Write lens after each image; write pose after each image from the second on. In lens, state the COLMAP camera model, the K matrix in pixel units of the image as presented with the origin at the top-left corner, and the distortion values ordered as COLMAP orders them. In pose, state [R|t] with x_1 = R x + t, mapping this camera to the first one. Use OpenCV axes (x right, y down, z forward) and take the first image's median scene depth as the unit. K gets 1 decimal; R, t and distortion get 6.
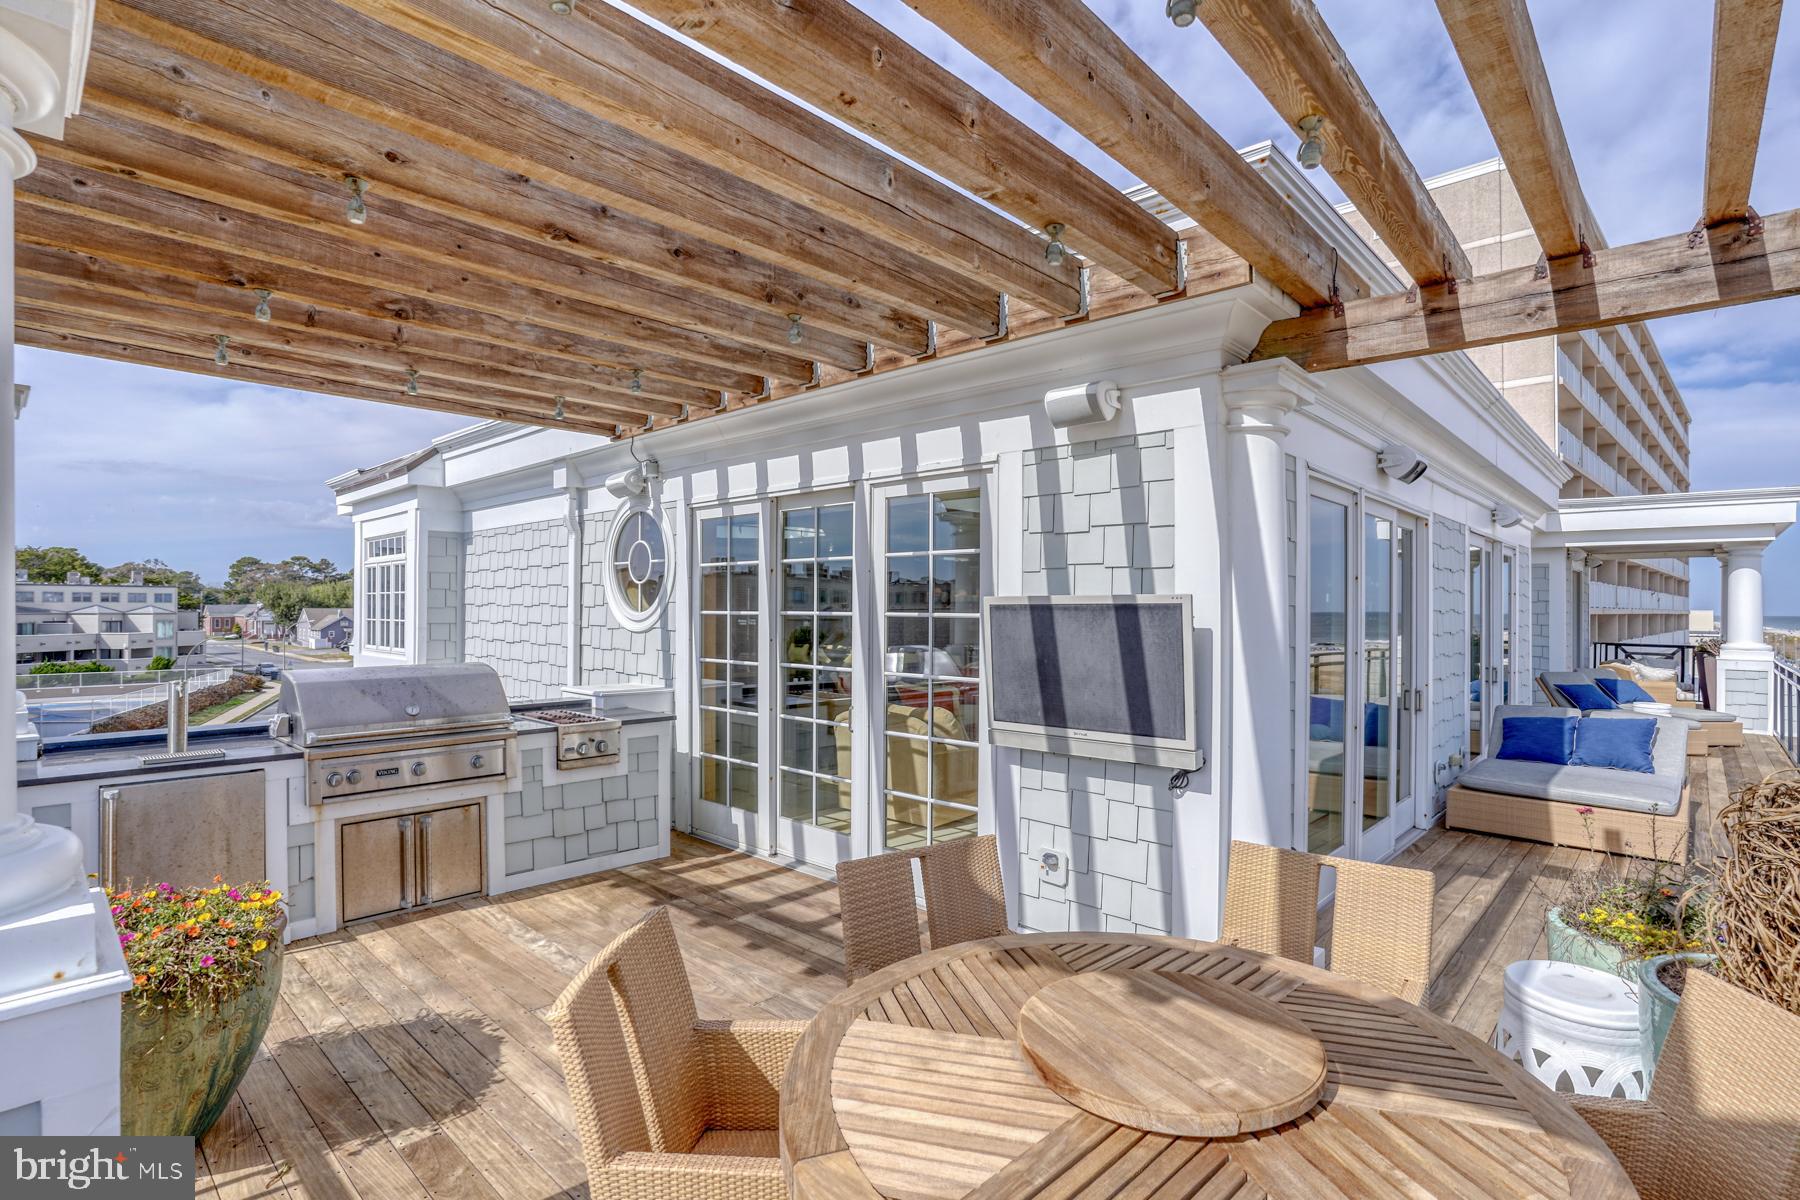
lens RADIAL K [[892.1, 0, 900.0], [0, 892.1, 600.0], [0, 0, 1]] dist [-0.071546, 0.038154]
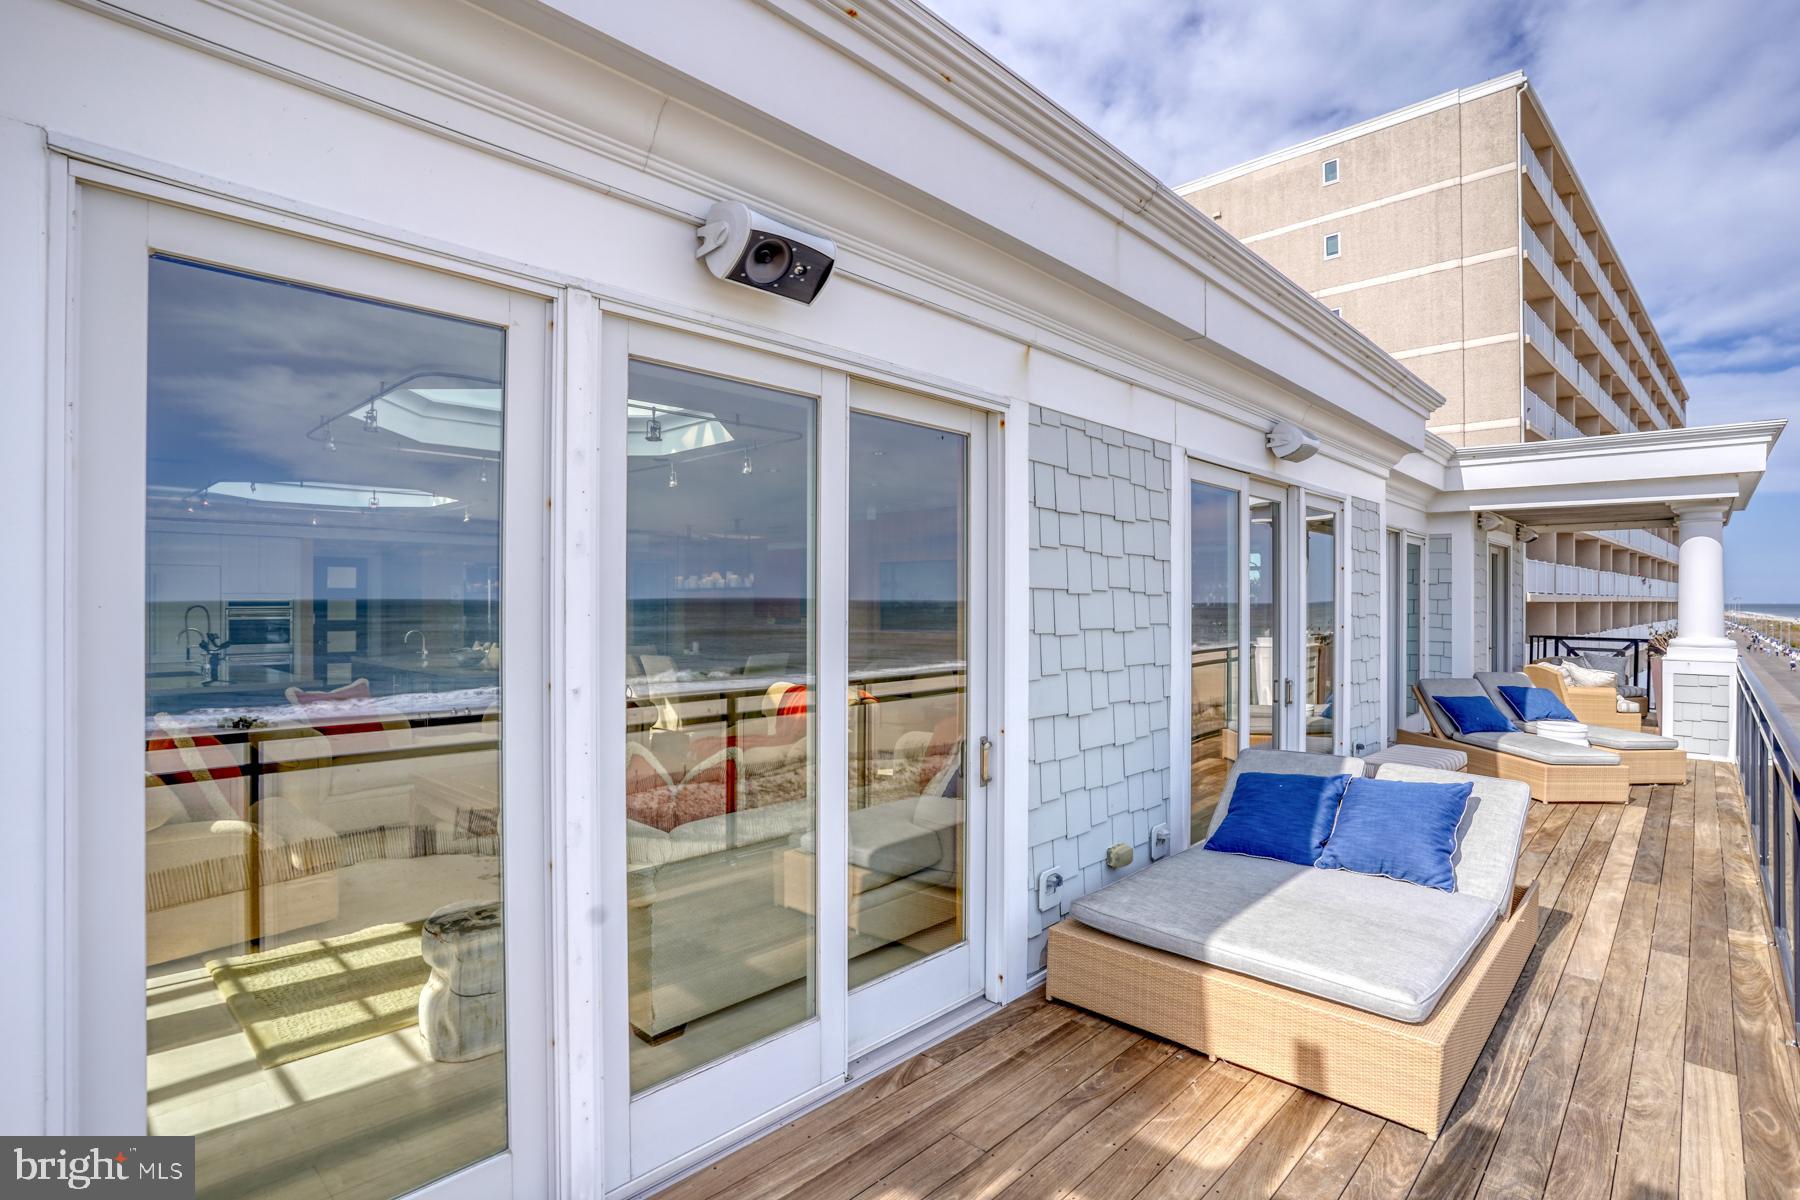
lens RADIAL K [[892.1, 0, 900.0], [0, 892.1, 600.0], [0, 0, 1]] dist [-0.071546, 0.038154]
pose [[0.999955, -0.007830, -0.005283, 0.275761], [0.007863, 0.999950, 0.006245, 0.007747], [0.005234, -0.006286, 0.999967, 0.237461]]
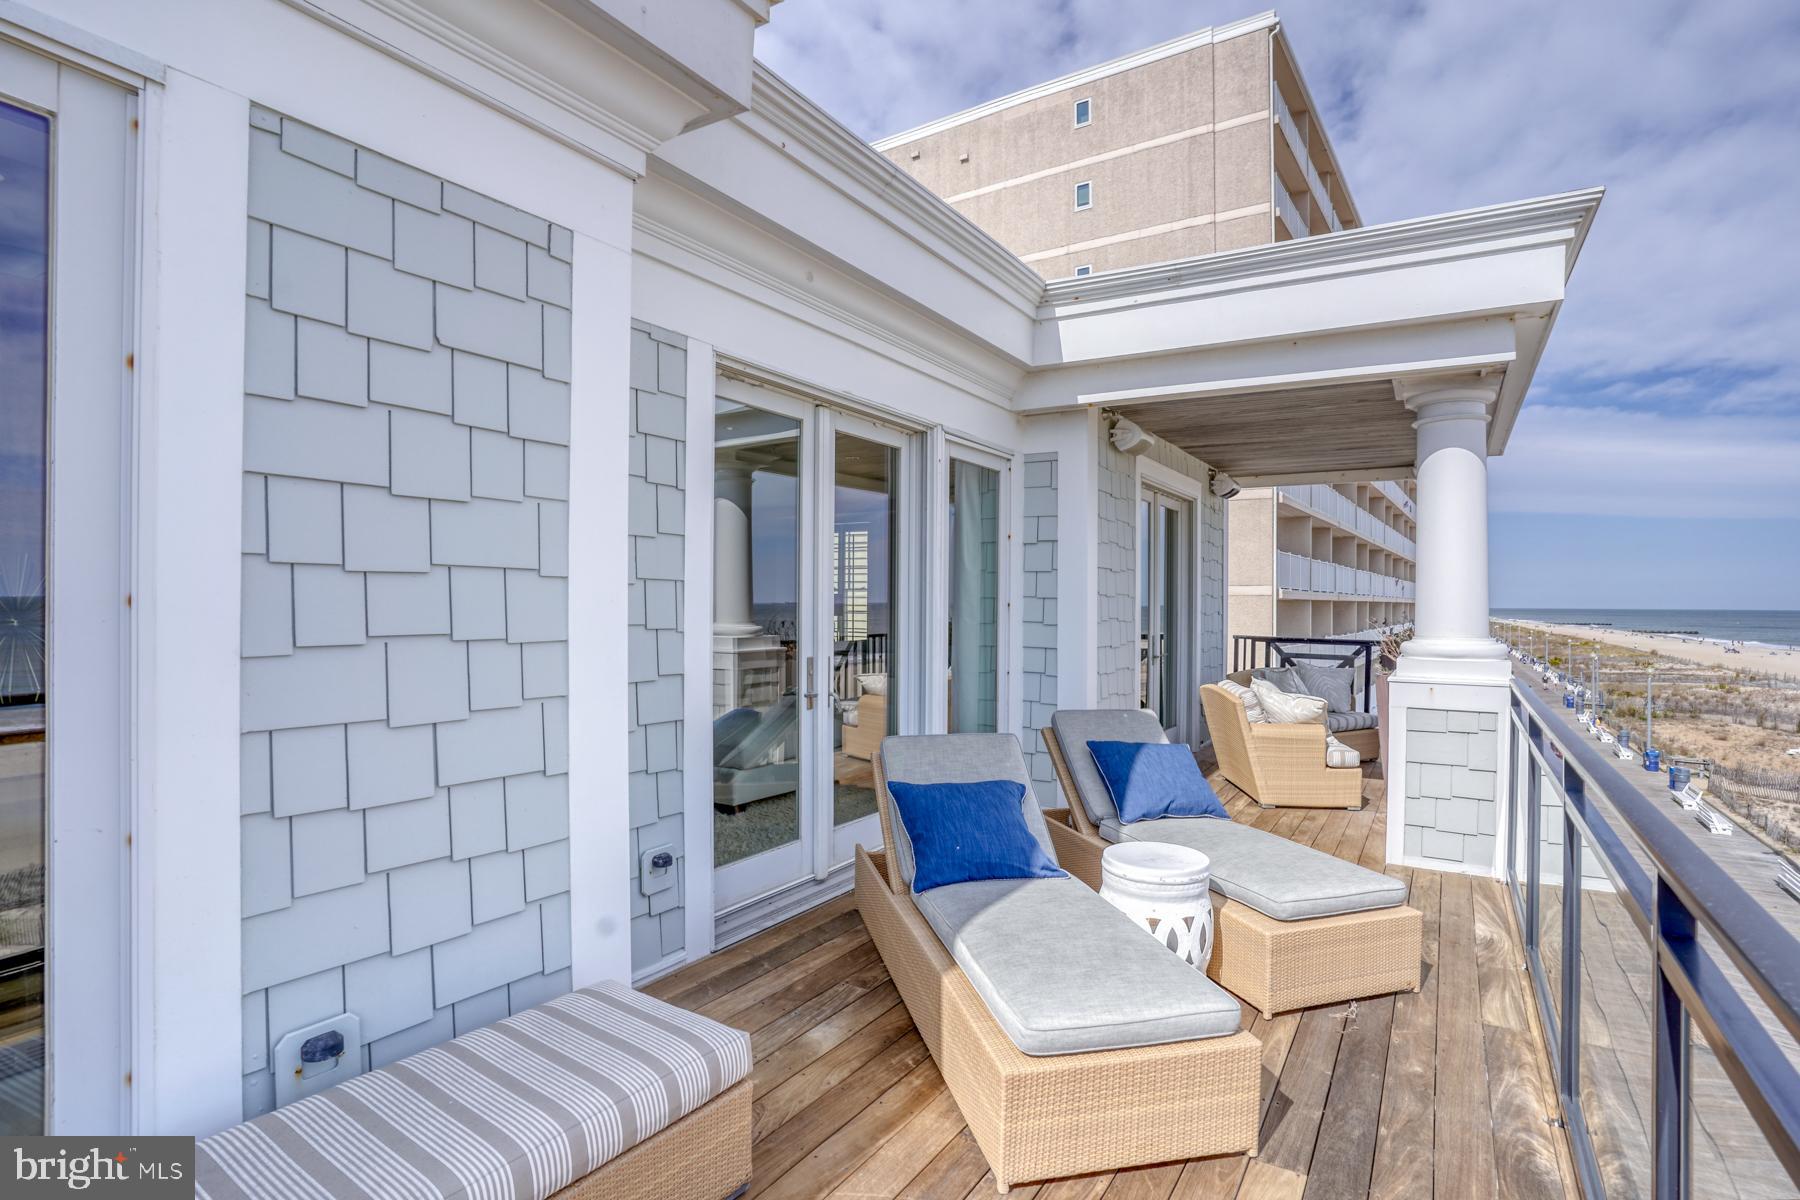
lens RADIAL K [[892.1, 0, 900.0], [0, 892.1, 600.0], [0, 0, 1]] dist [-0.071546, 0.038154]
pose [[0.983036, -0.001547, 0.183408, 0.609156], [0.000487, 0.999983, 0.005821, 0.027867], [-0.183414, -0.005633, 0.983020, 0.603621]]
